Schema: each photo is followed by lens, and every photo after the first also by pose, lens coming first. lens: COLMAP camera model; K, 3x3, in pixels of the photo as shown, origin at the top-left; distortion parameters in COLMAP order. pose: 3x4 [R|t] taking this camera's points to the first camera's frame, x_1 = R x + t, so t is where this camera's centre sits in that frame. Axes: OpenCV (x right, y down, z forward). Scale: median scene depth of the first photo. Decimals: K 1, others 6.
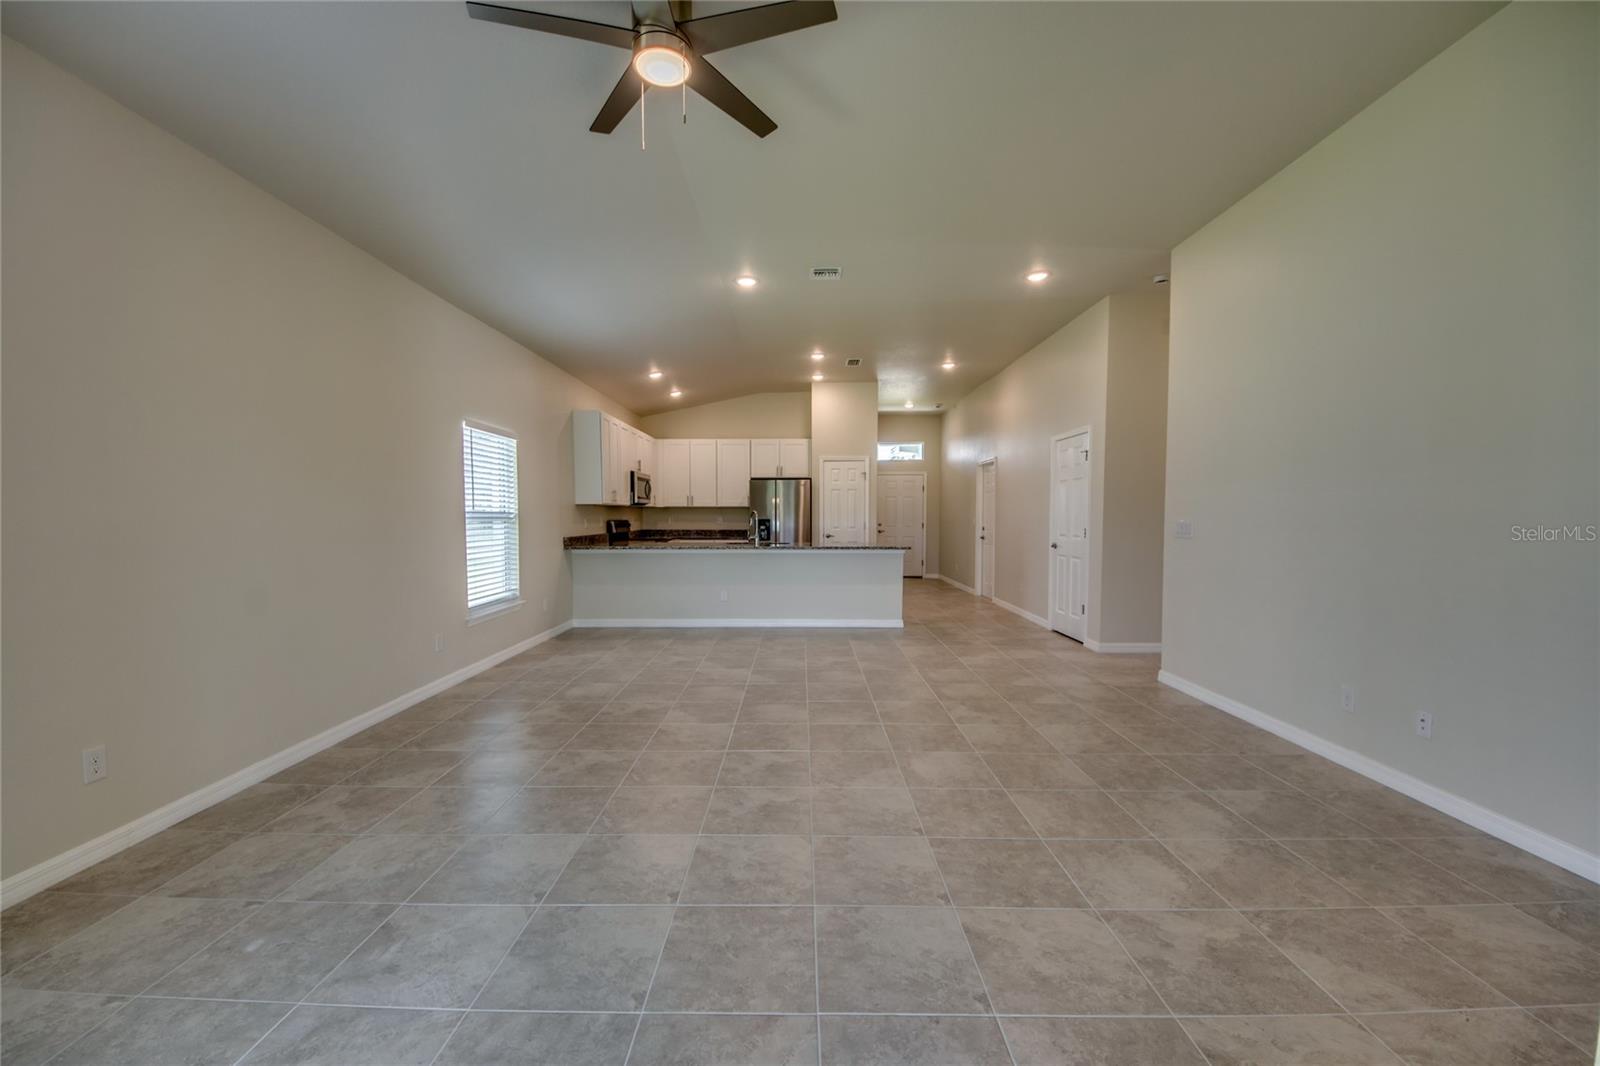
lens RADIAL K [[608.7, 0, 802.6], [0, 608.7, 521.9], [0, 0, 1]] dist [-0.003885, -0.000907]
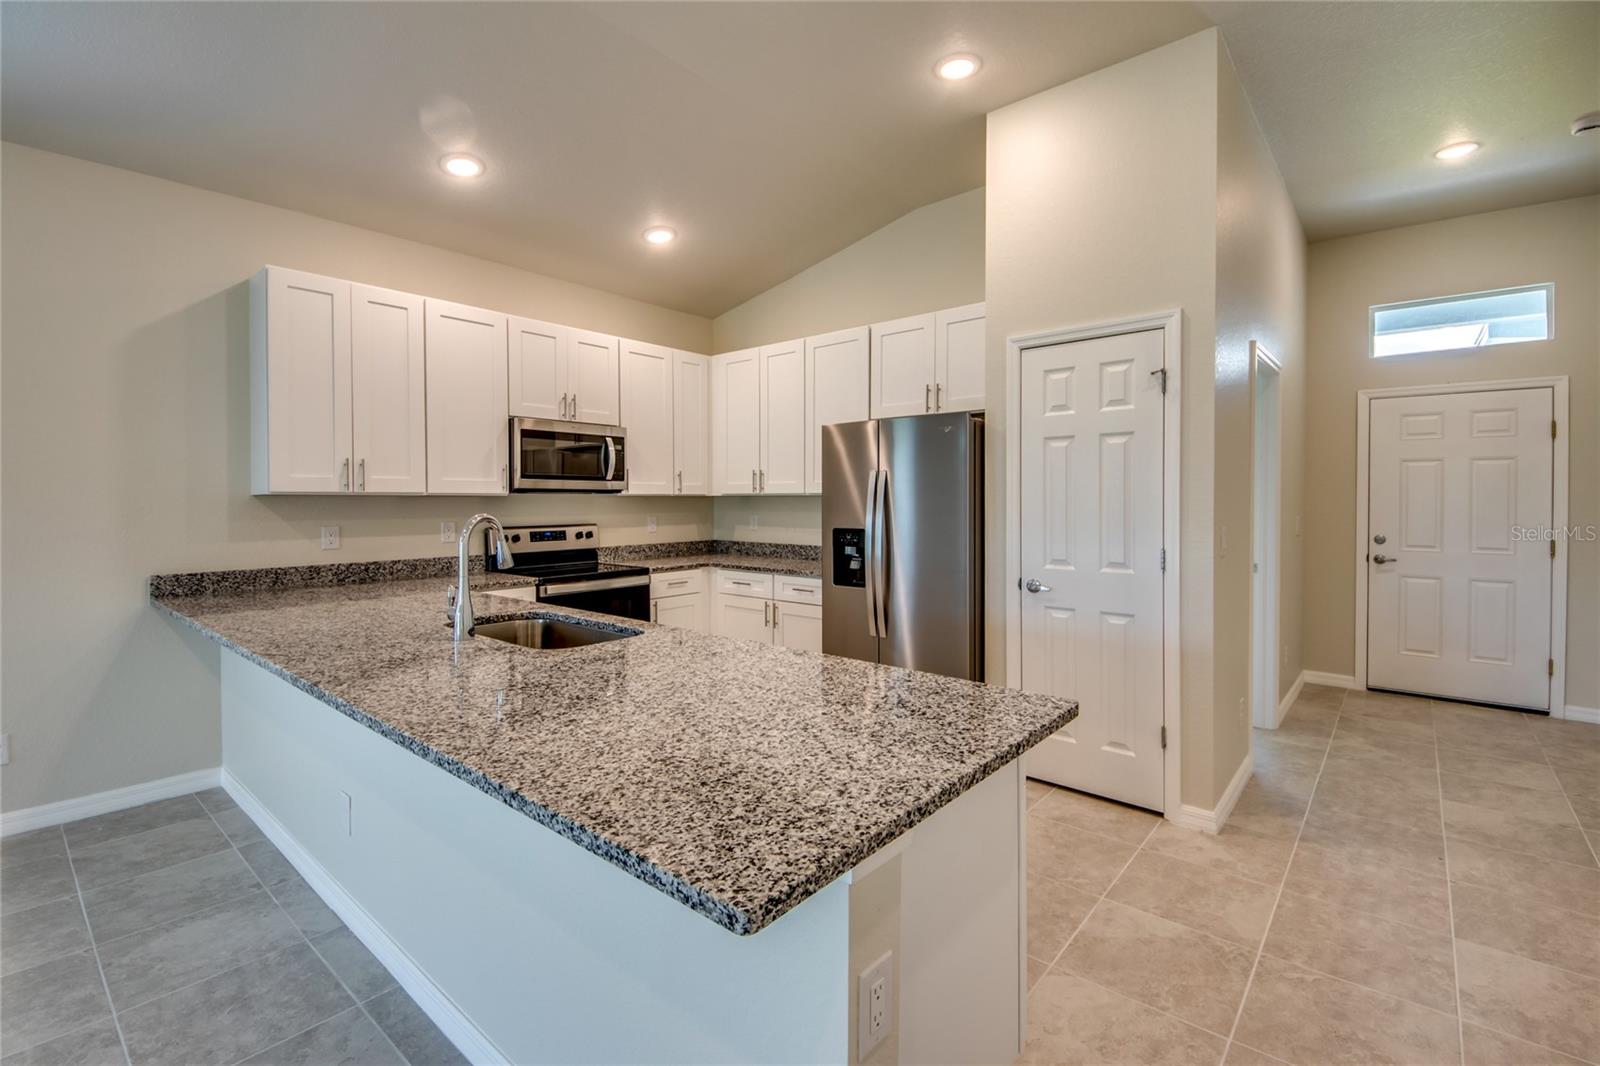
lens RADIAL K [[703.7, 0, 786.4], [0, 703.7, 523.6], [0, 0, 1]] dist [0.000201, -0.000399]
pose [[0.767611, 0.021728, -0.640547, 0.180979], [-0.008005, 0.999672, 0.024317, -0.017970], [0.640866, -0.013539, 0.767534, 0.657603]]
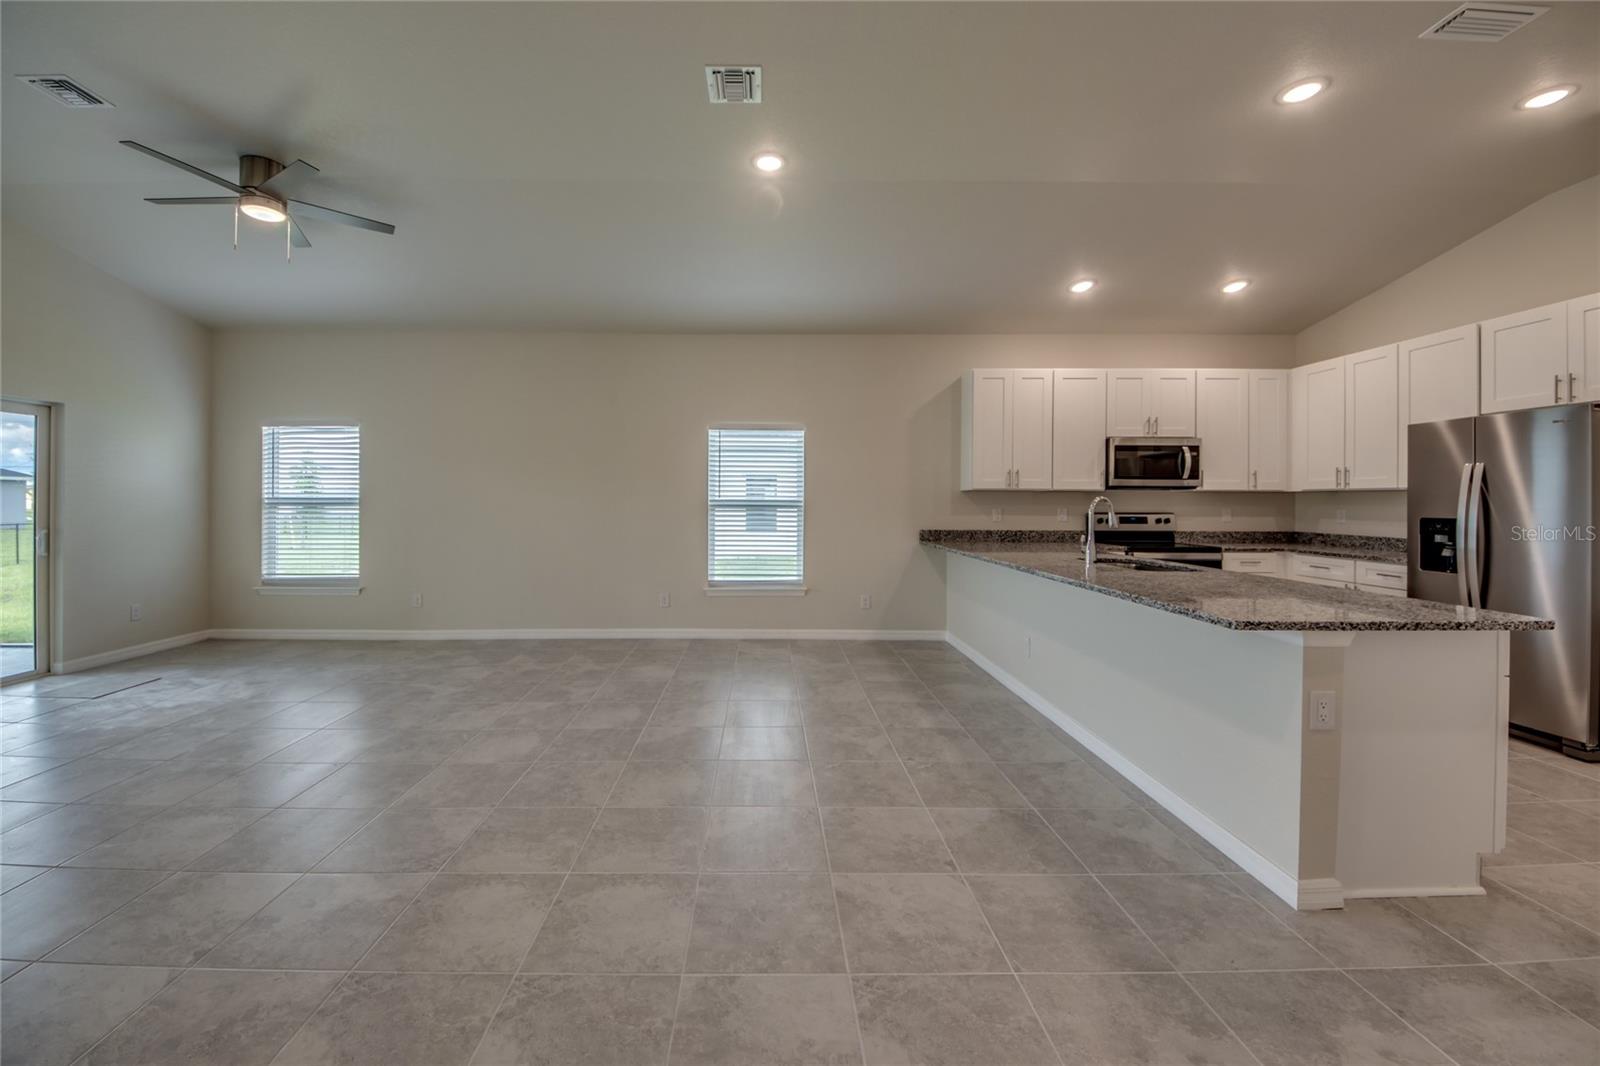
lens RADIAL K [[608.7, 0, 775.0], [0, 608.7, 500.4], [0, 0, 1]] dist [-0.003885, -0.000907]
pose [[0.020839, 0.001223, -0.999782, 0.328237], [-0.017898, 0.999839, 0.000850, -0.009103], [0.999623, 0.017876, 0.020858, 0.563266]]
